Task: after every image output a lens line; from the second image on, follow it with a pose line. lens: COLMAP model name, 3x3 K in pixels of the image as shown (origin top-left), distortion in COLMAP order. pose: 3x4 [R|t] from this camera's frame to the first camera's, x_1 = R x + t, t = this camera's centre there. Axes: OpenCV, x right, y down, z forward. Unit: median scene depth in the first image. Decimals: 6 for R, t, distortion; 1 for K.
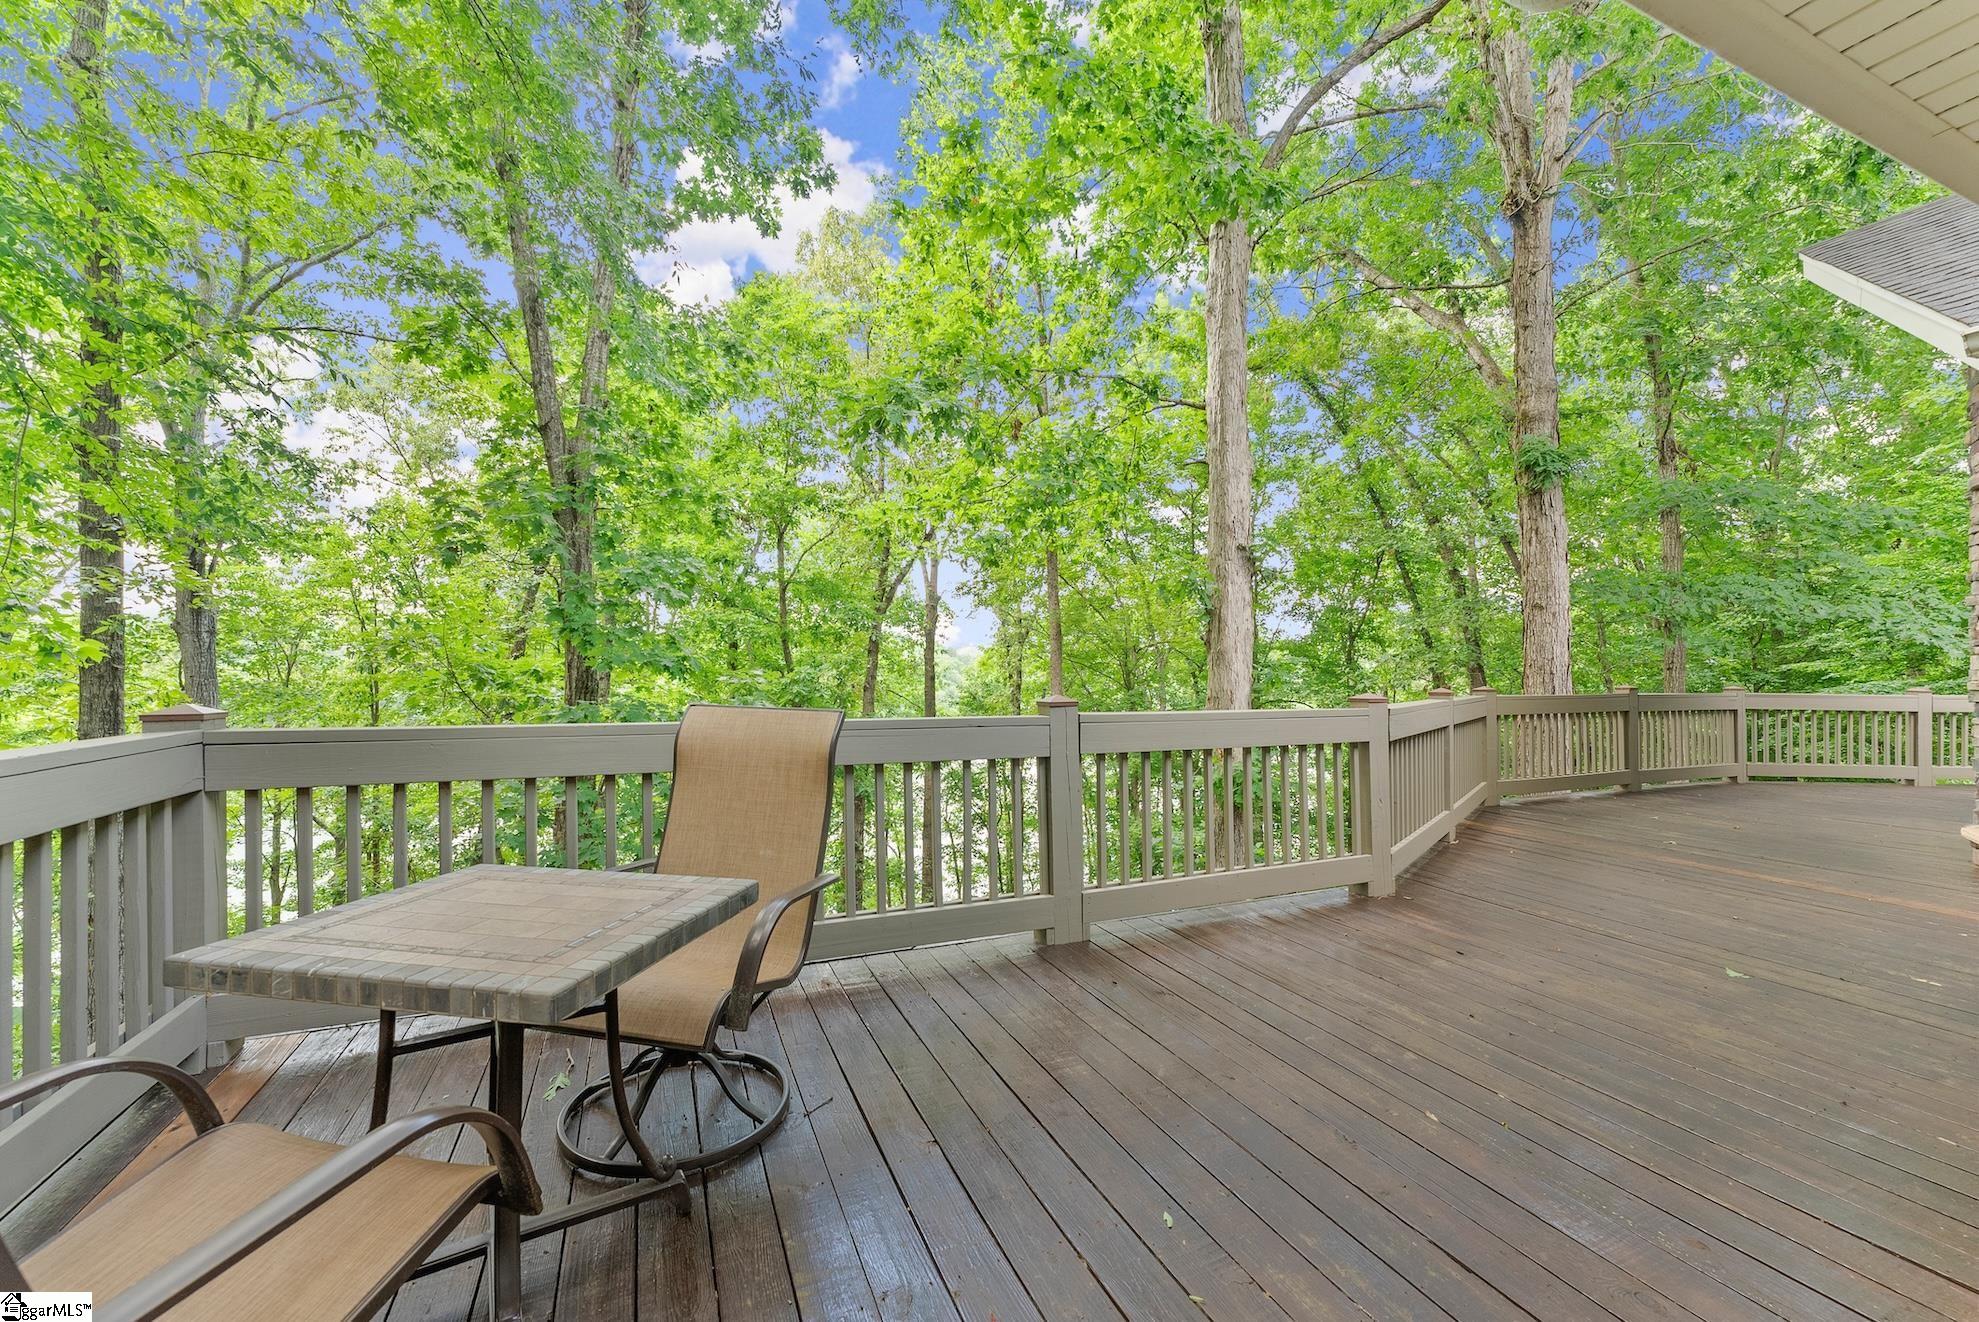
lens RADIAL K [[801.9, 0, 996.0], [0, 801.9, 676.3], [0, 0, 1]] dist [0.001347, 0.000201]
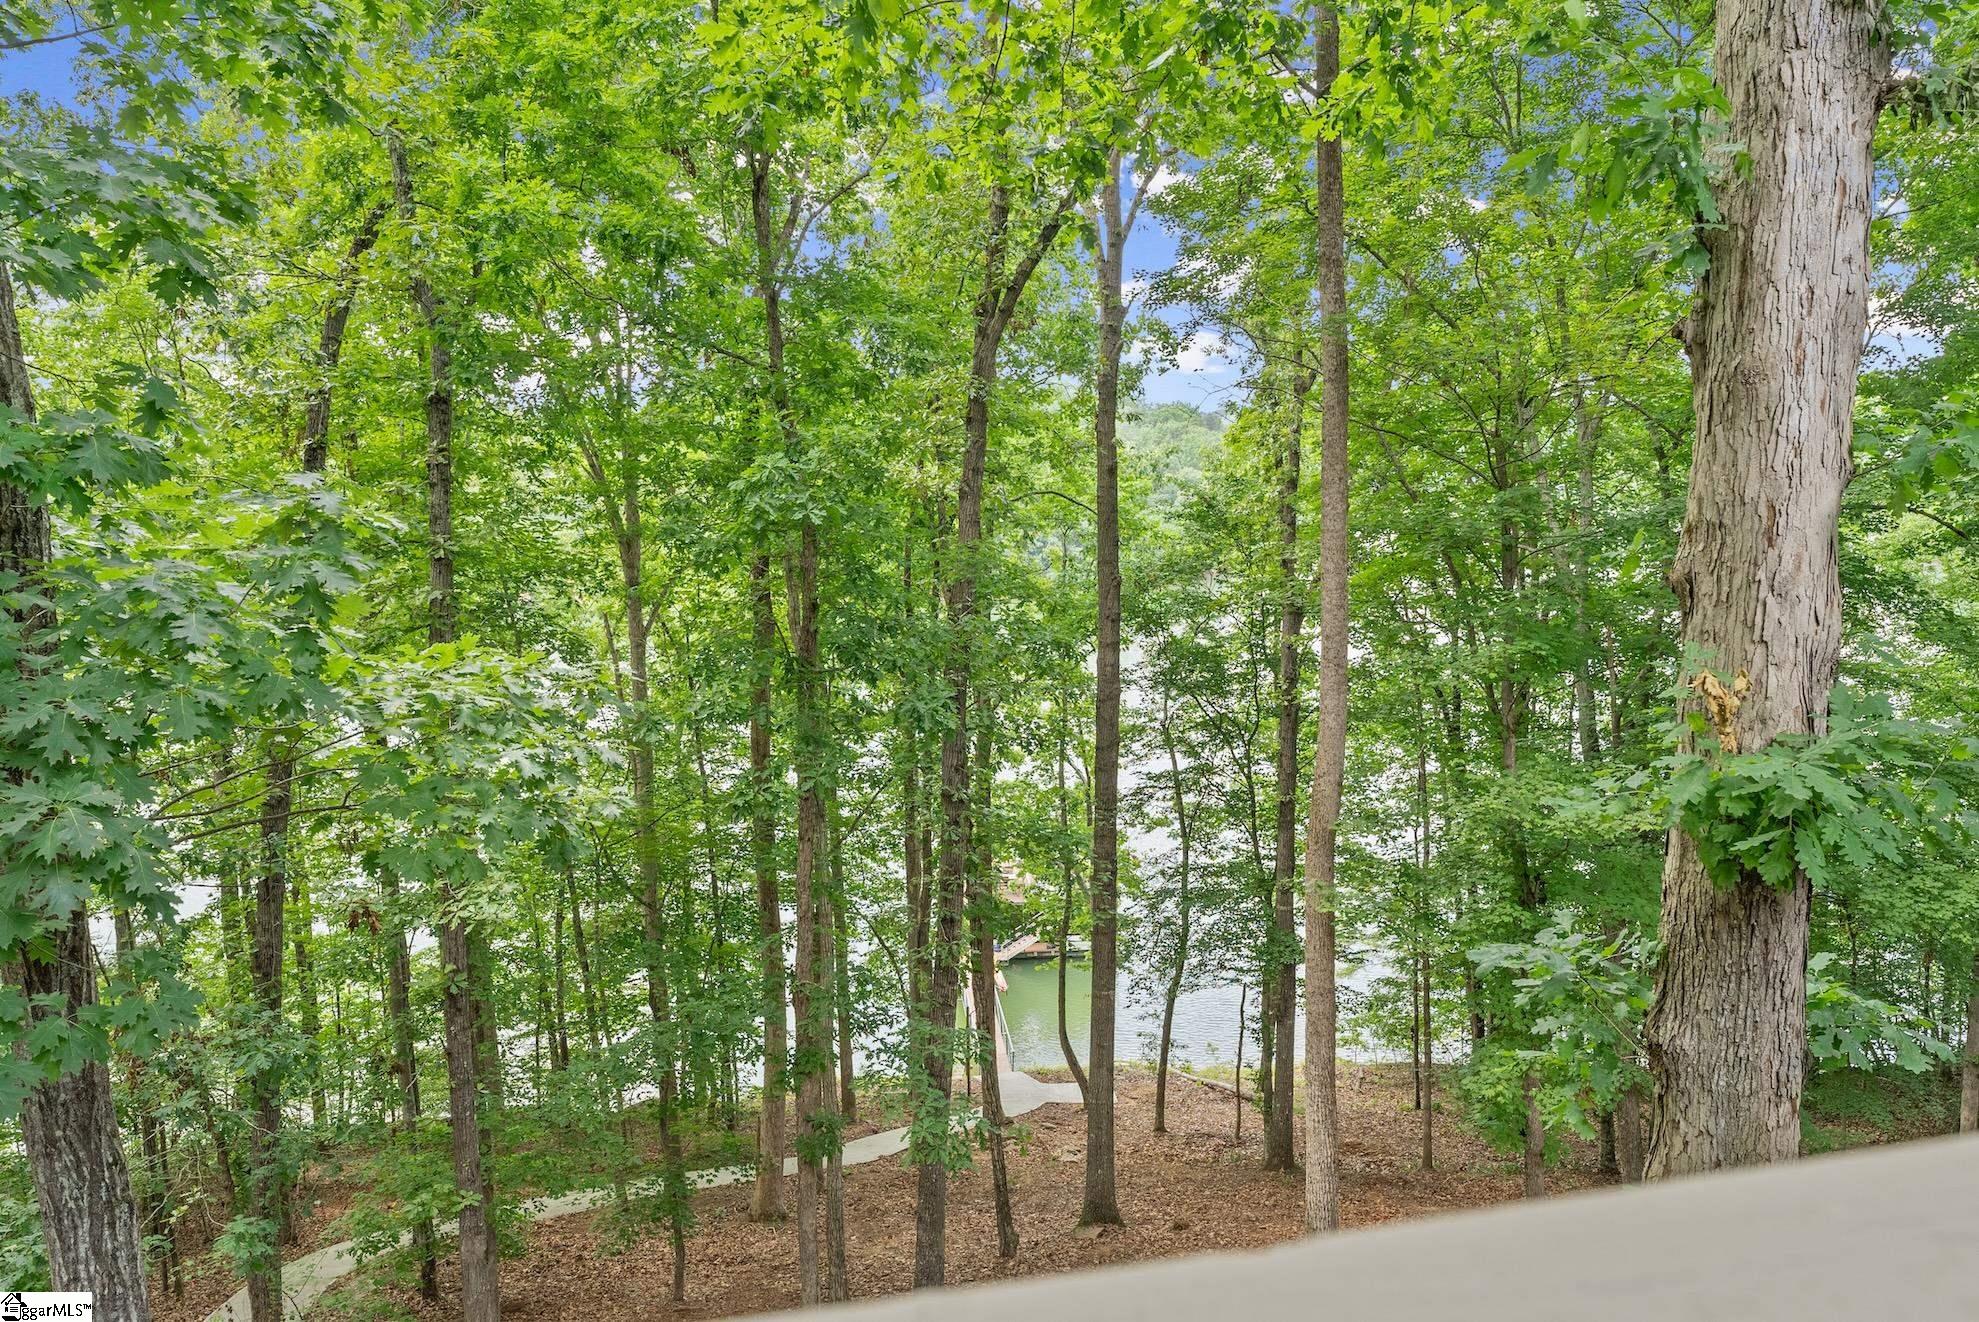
lens RADIAL K [[1308.6, 0, 994.8], [0, 1308.6, 656.7], [0, 0, 1]] dist [0.005960, -0.000769]
pose [[0.974333, 0.015489, -0.224580, 0.043014], [0.017180, 0.989604, 0.142790, 0.000126], [0.224457, -0.142983, 0.963937, 0.162355]]
